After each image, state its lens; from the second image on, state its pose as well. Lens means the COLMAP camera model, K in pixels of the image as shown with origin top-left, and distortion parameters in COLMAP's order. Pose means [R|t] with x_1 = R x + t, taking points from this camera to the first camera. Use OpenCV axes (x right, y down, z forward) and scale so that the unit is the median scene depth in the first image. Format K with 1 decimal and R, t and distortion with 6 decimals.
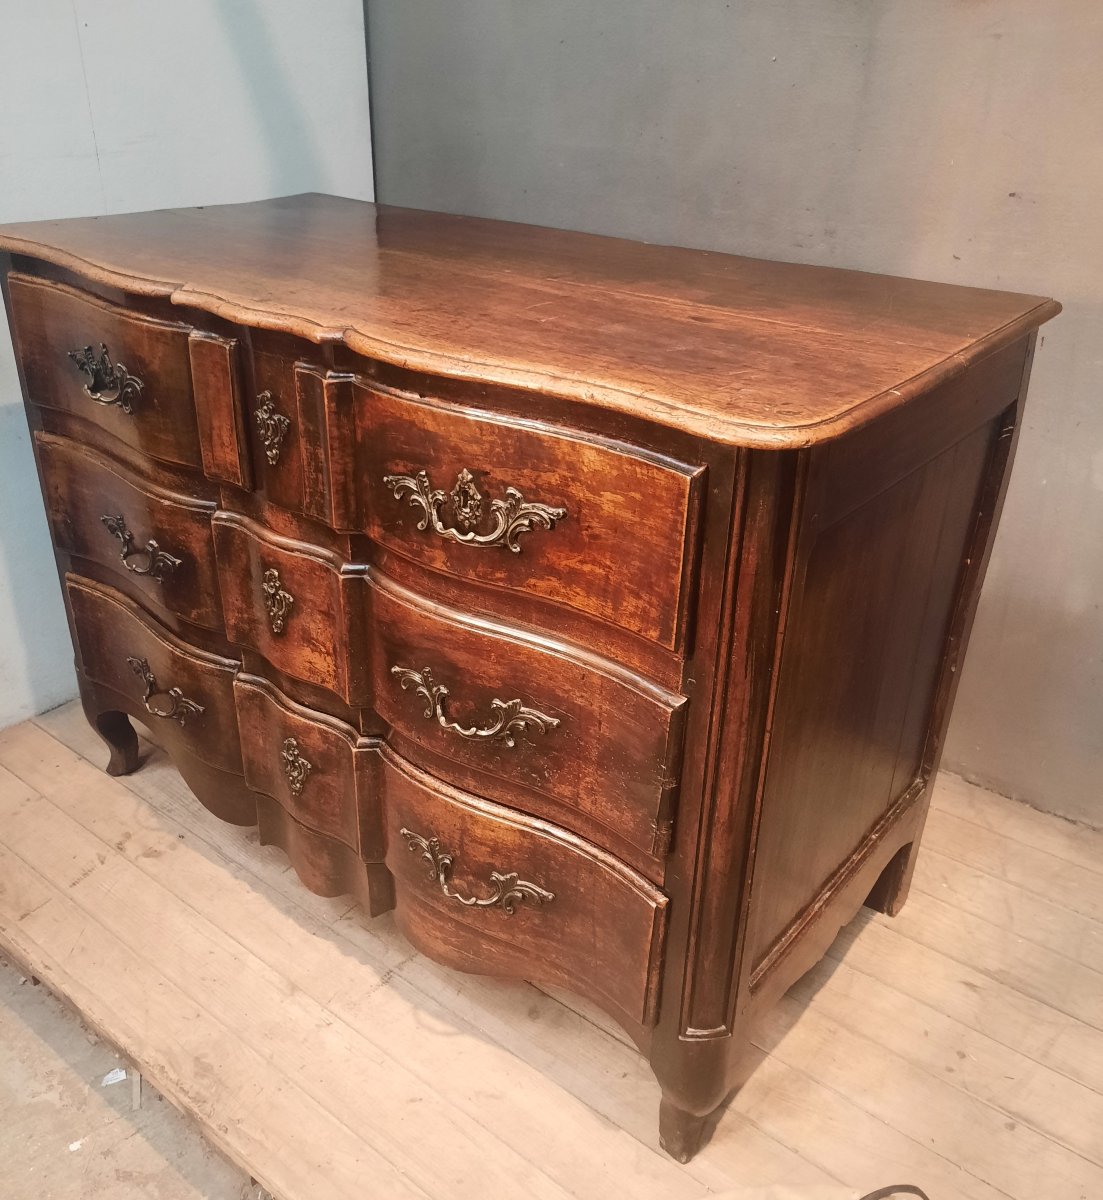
lens RADIAL K [[1099.0, 0, 551.5], [0, 1099.0, 600.0], [0, 0, 1]] dist [0.056970, -0.085333]
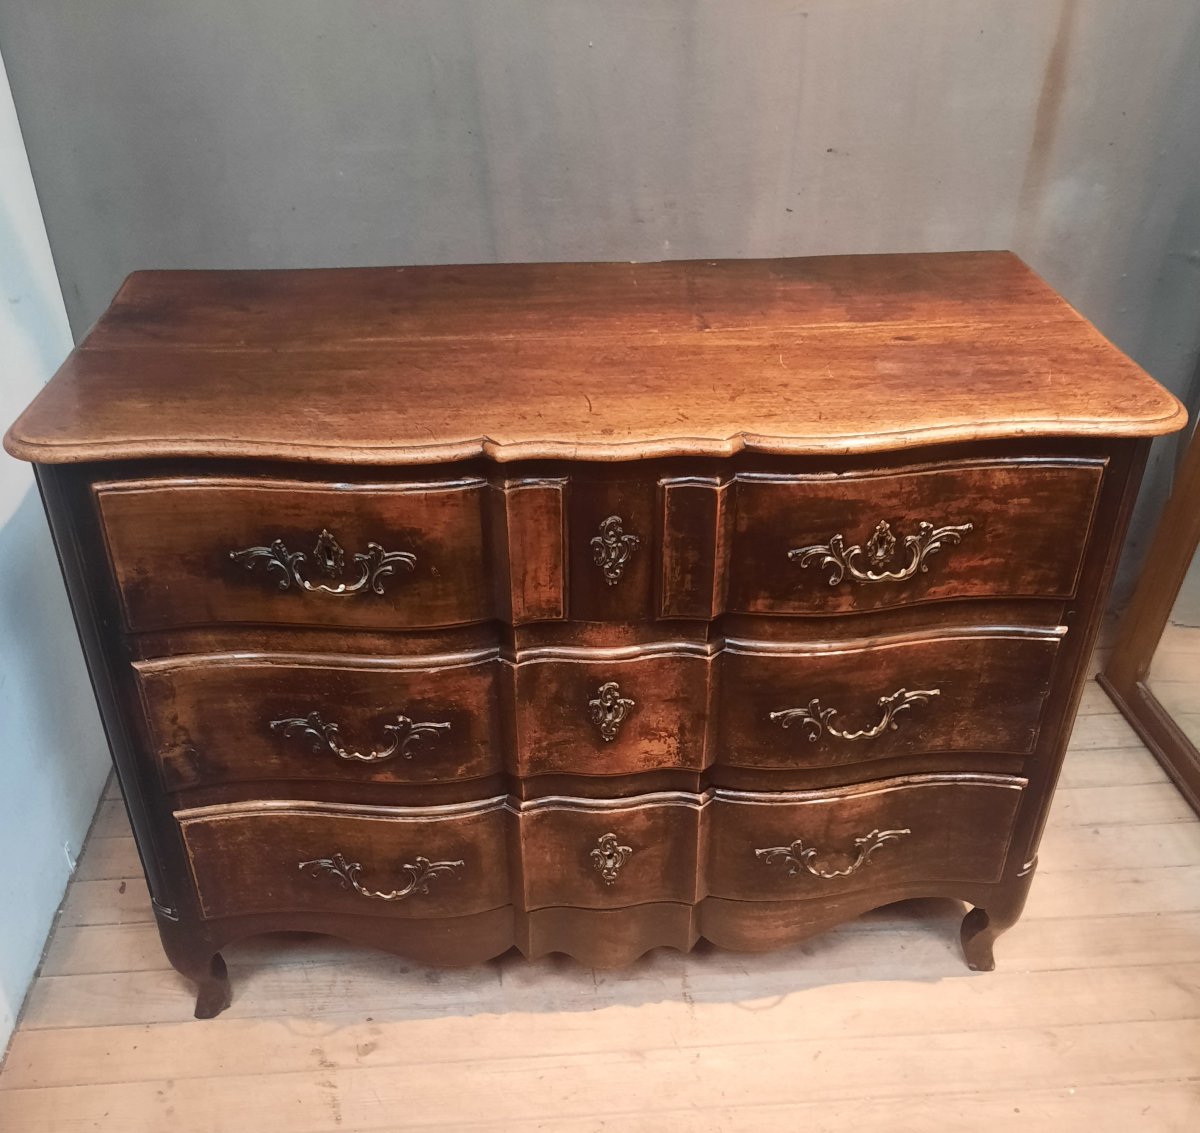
lens RADIAL K [[1253.4, 0, 599.7], [0, 1253.4, 692.9], [0, 0, 1]] dist [0.092986, -0.204922]
pose [[0.731324, -0.408003, 0.546533, -1.027161], [0.323974, 0.912970, 0.248045, -0.354480], [-0.600172, -0.004339, 0.799860, 0.097464]]
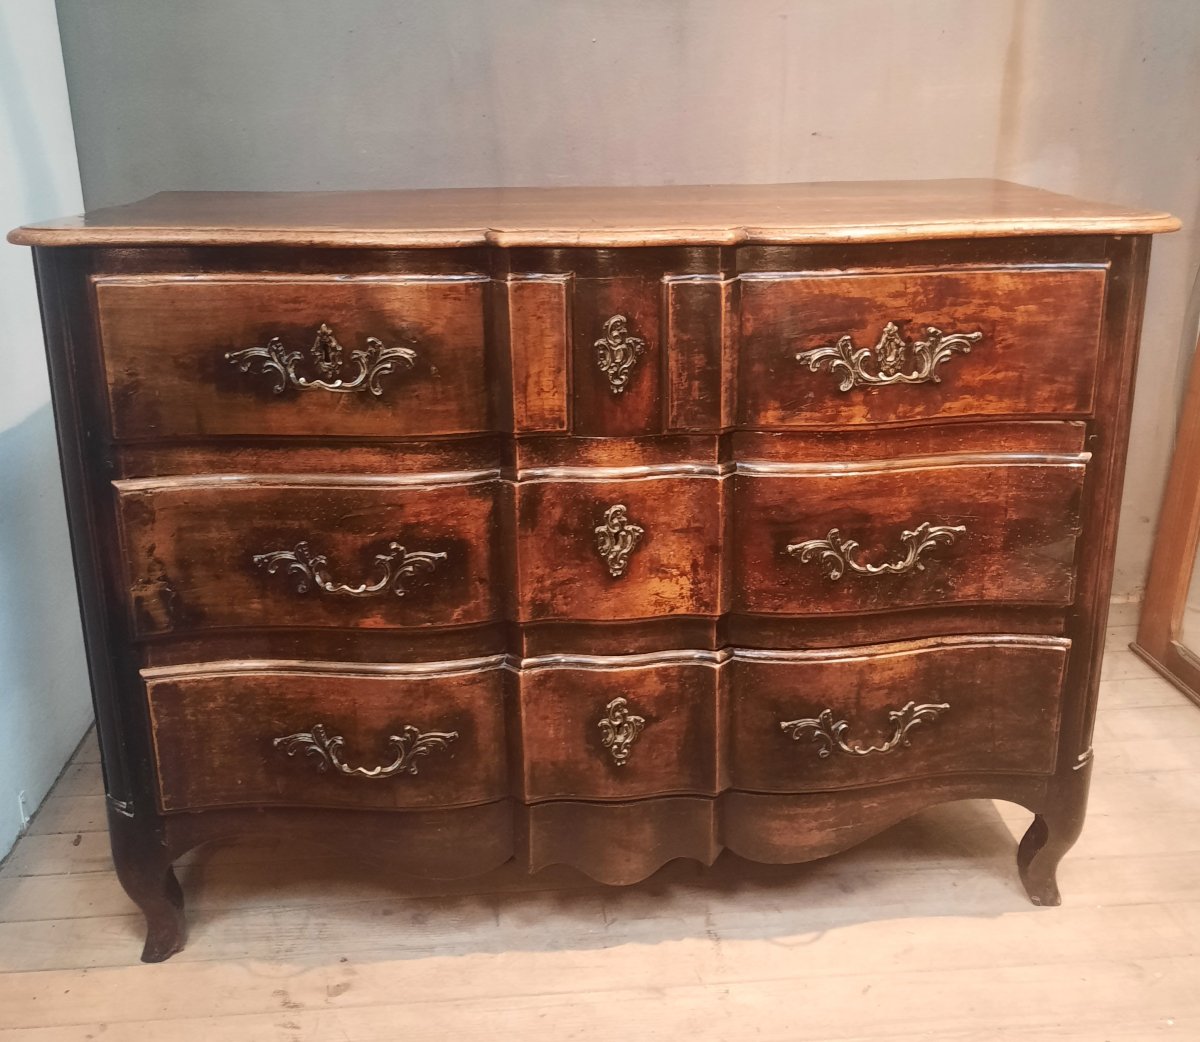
lens RADIAL K [[1237.5, 0, 614.9], [0, 1237.5, 474.8], [0, 0, 1]] dist [0.077545, -0.113786]
pose [[0.725764, -0.223450, 0.650644, -1.090726], [0.335016, 0.940854, -0.050578, 0.001096], [-0.600859, 0.254683, 0.757697, 0.206025]]
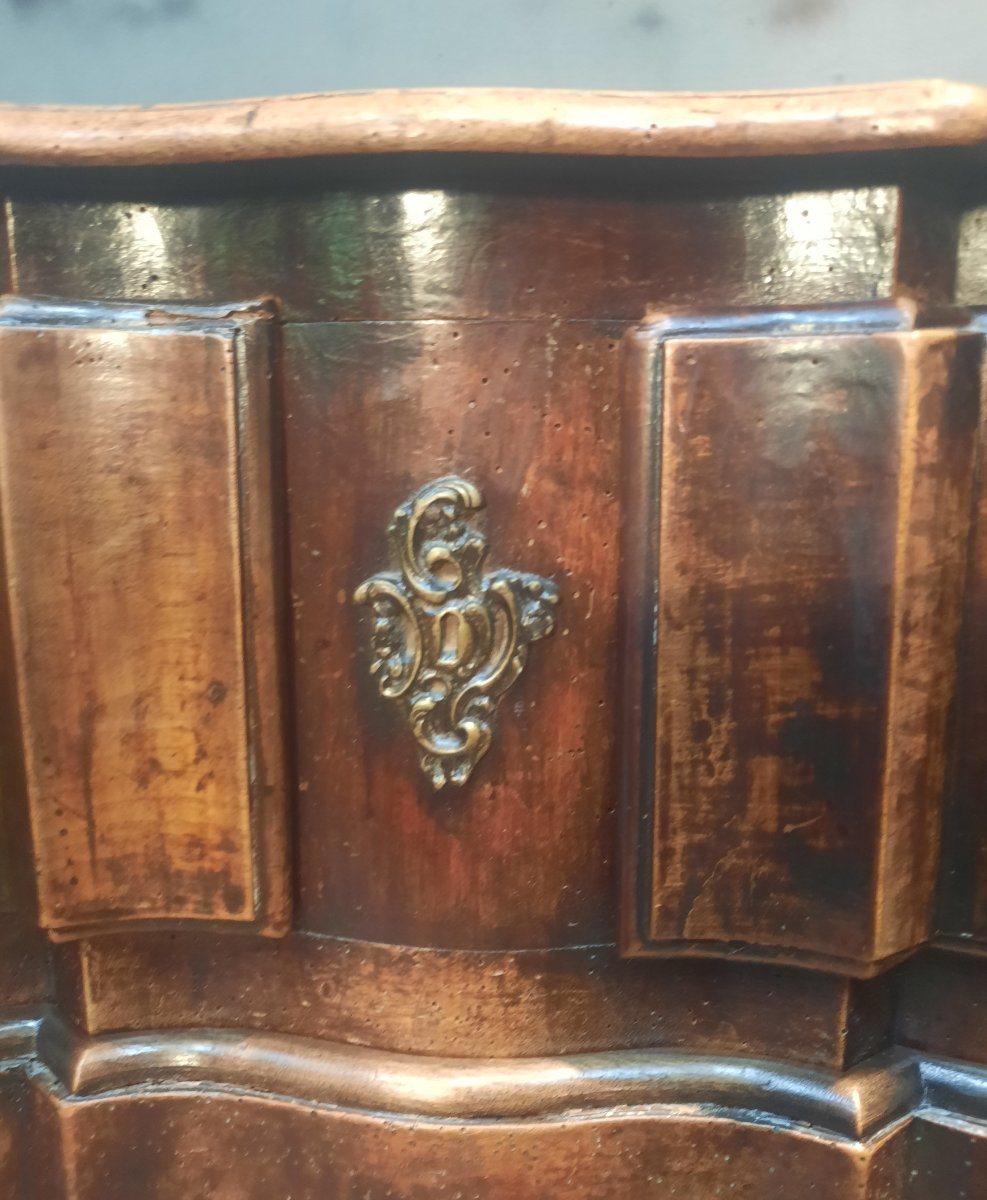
lens RADIAL K [[919.0, 0, 493.5], [0, 919.0, 600.0], [0, 0, 1]] dist [0.087202, -0.138595]
pose [[0.823359, -0.125553, 0.553459, -0.392916], [0.278479, 0.939123, -0.201241, -0.129764], [-0.494499, 0.319820, 0.808199, 0.897647]]
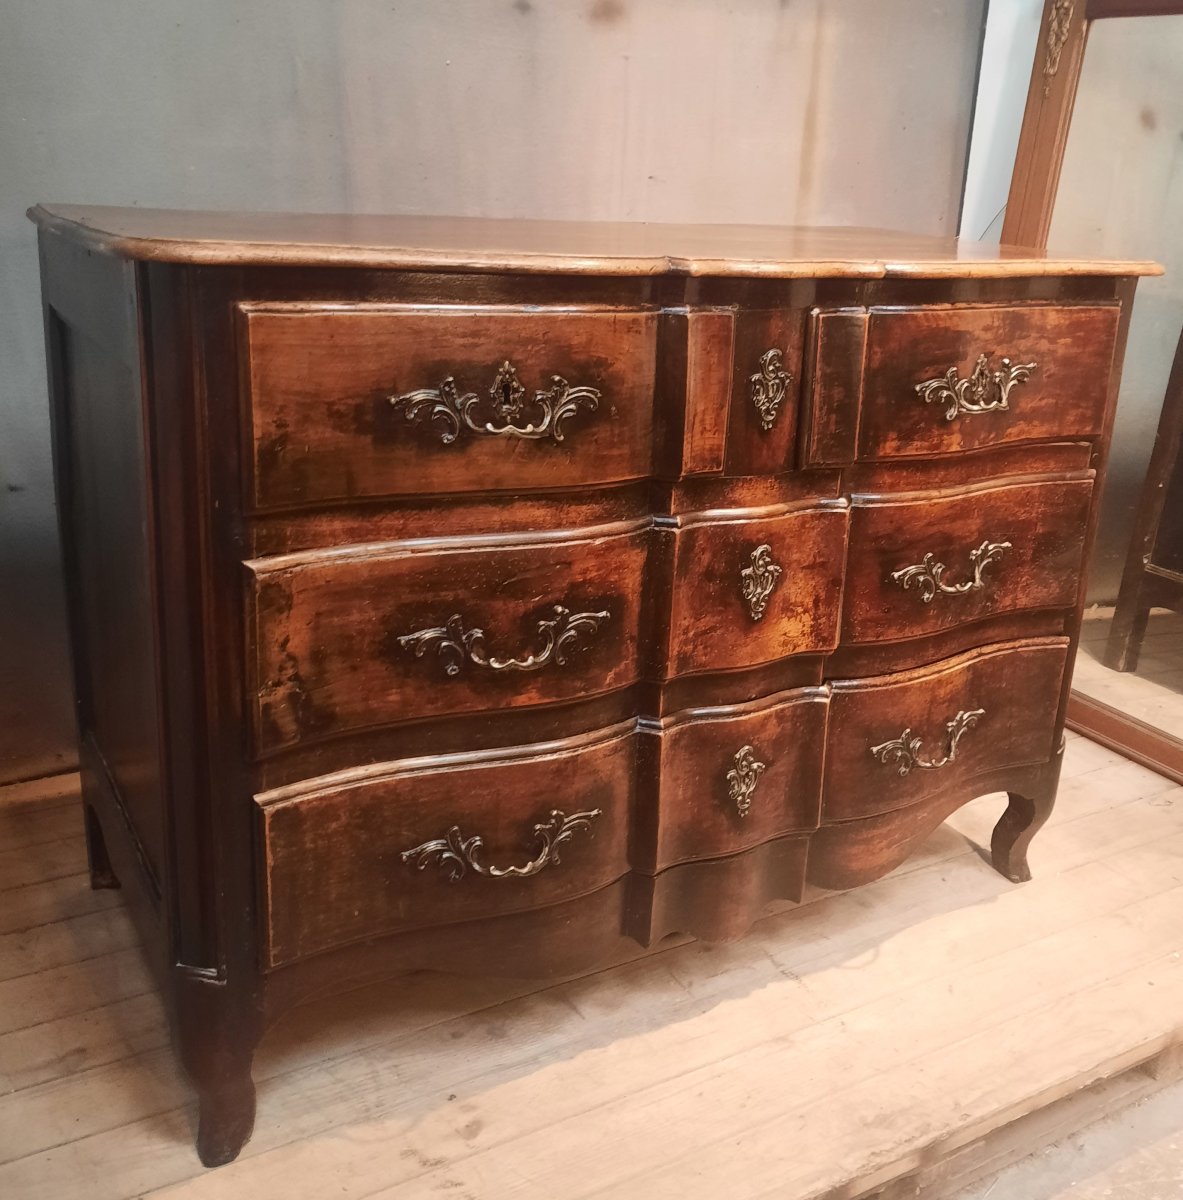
lens RADIAL K [[1250.1, 0, 637.4], [0, 1250.1, 519.5], [0, 0, 1]] dist [0.085174, -0.125017]
pose [[0.346323, -0.254294, 0.902992, -1.421573], [0.388363, 0.915067, 0.108746, -0.234454], [-0.853952, 0.313028, 0.415667, 0.742292]]
